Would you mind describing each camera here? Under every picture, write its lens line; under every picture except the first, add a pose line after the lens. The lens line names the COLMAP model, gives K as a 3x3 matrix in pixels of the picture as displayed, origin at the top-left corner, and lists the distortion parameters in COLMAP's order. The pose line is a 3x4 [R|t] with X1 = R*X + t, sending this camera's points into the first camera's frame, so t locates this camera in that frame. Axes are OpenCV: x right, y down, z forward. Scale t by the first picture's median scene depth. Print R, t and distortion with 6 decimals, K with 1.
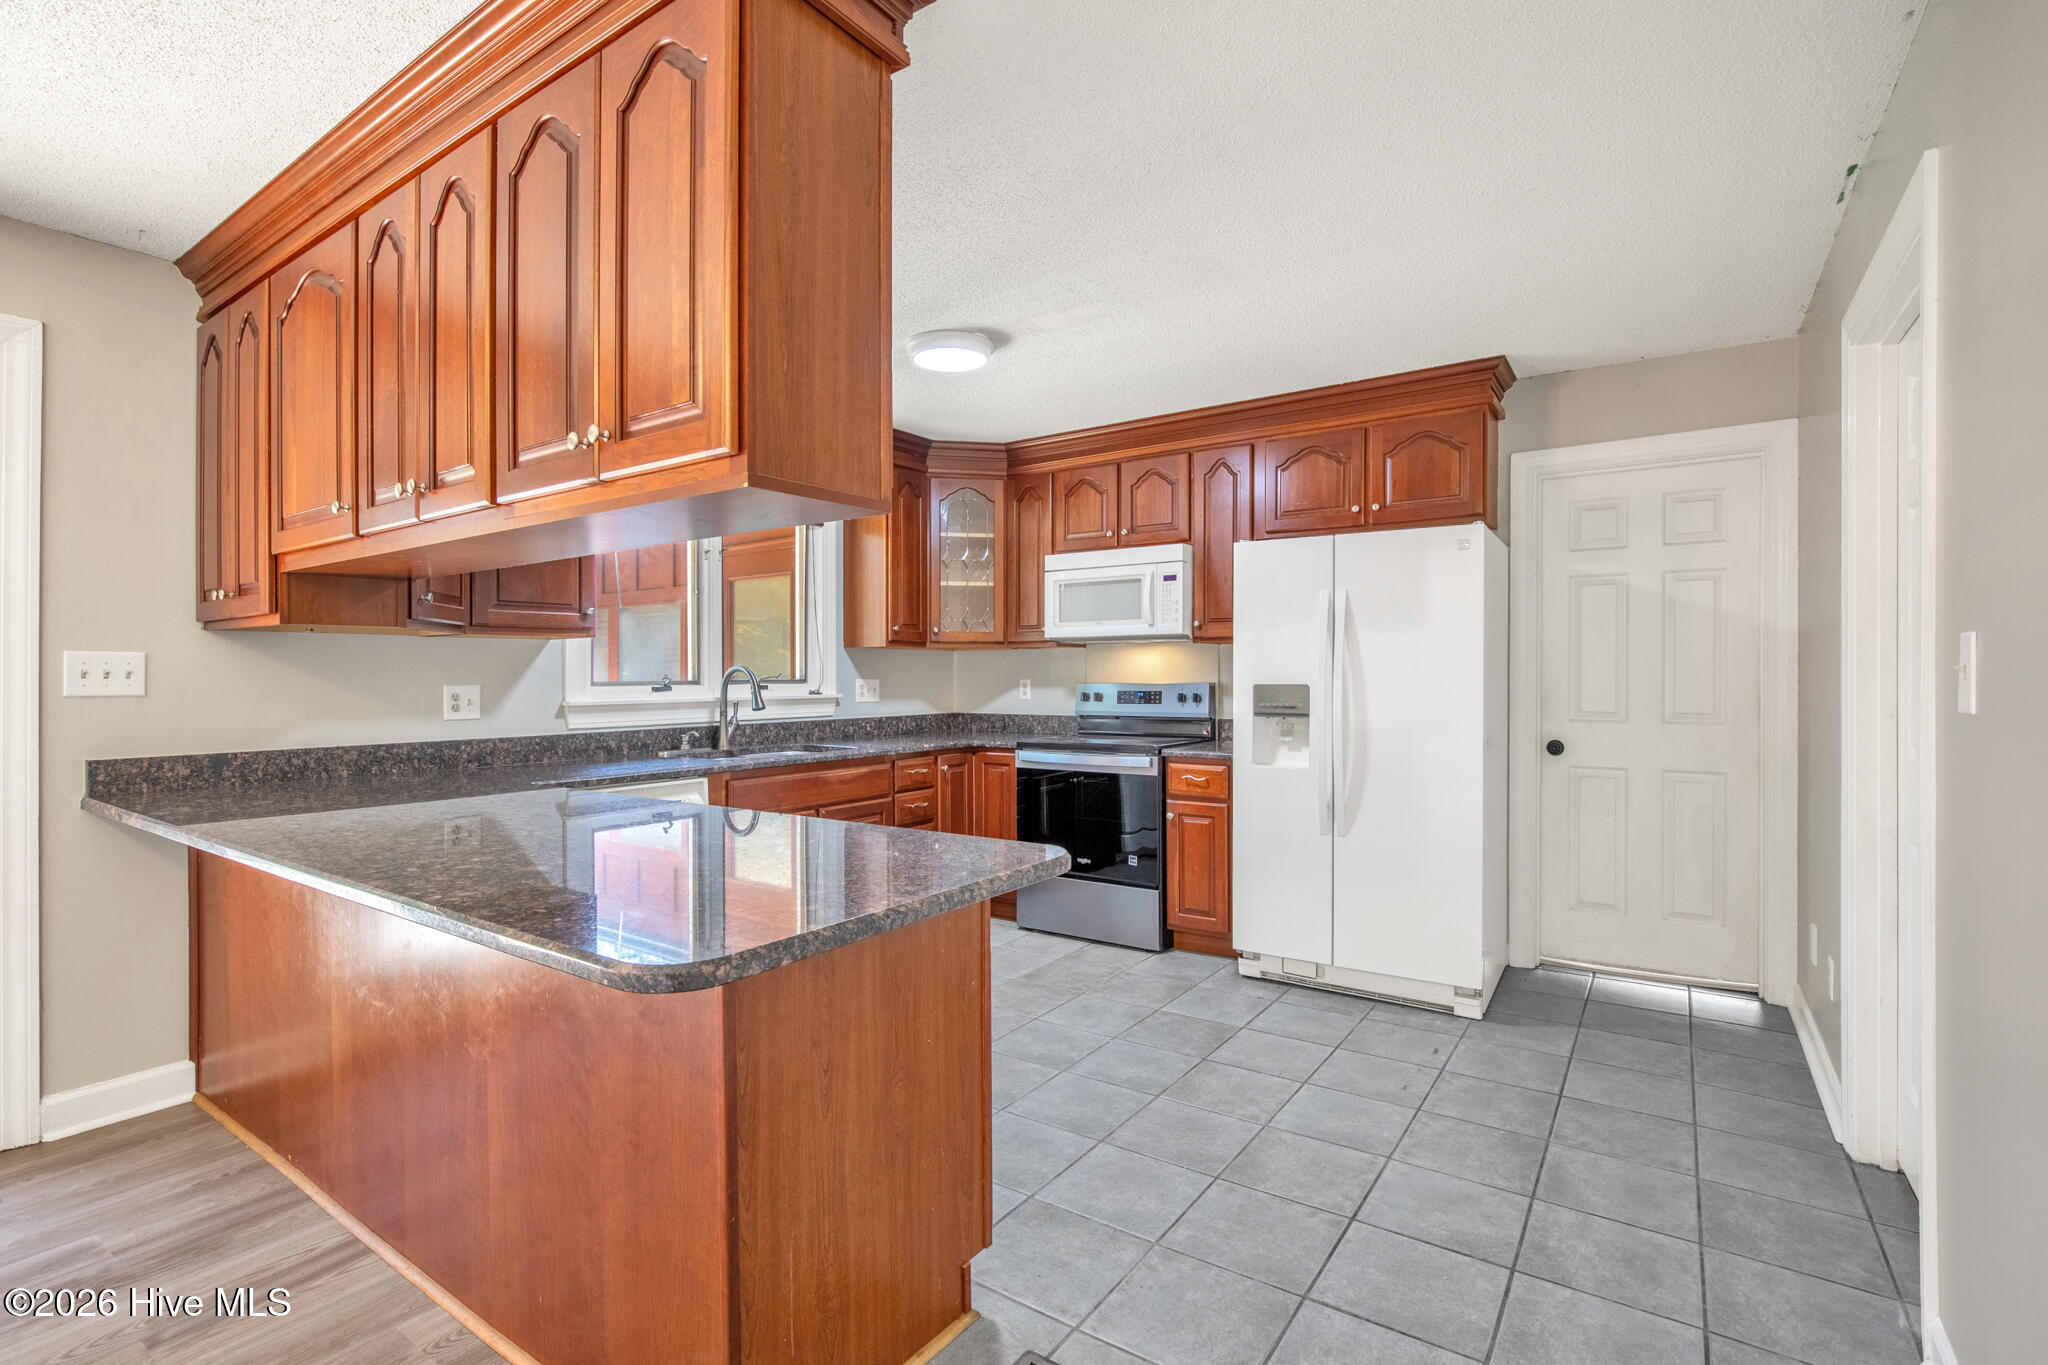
lens RADIAL K [[1136.5, 0, 889.9], [0, 1136.5, 676.2], [0, 0, 1]] dist [-0.002181, -0.000514]
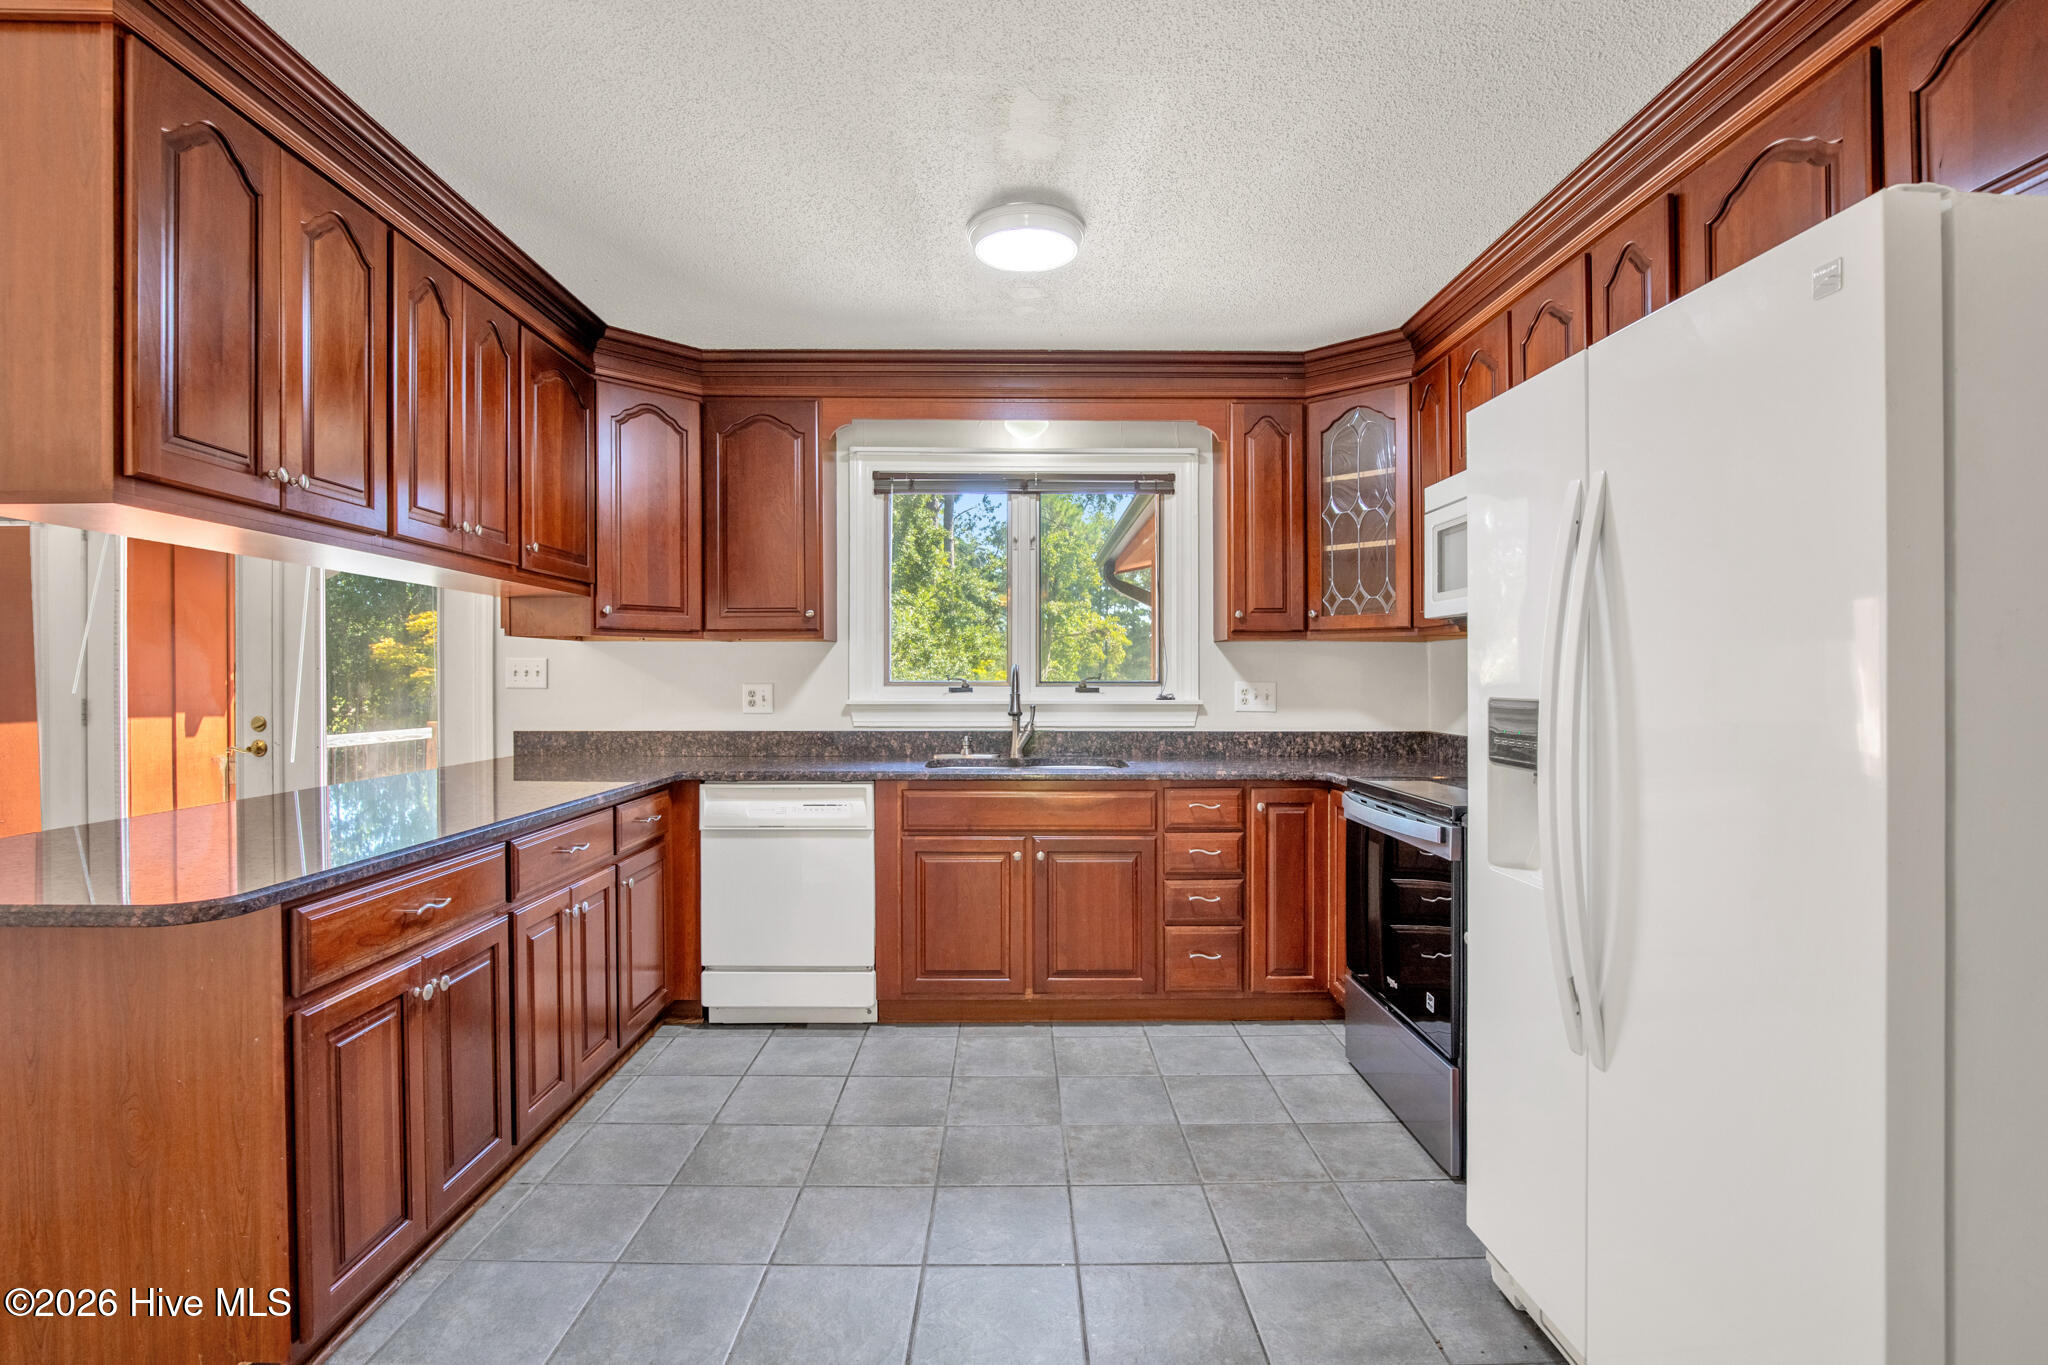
lens RADIAL K [[1006.8, 0, 1032.7], [0, 1006.8, 676.8], [0, 0, 1]] dist [-0.019186, -0.000552]
pose [[0.557267, 0.004029, -0.830323, 0.532963], [-0.004485, 0.999988, 0.001843, -0.001678], [0.830321, 0.002697, 0.557279, 0.566492]]
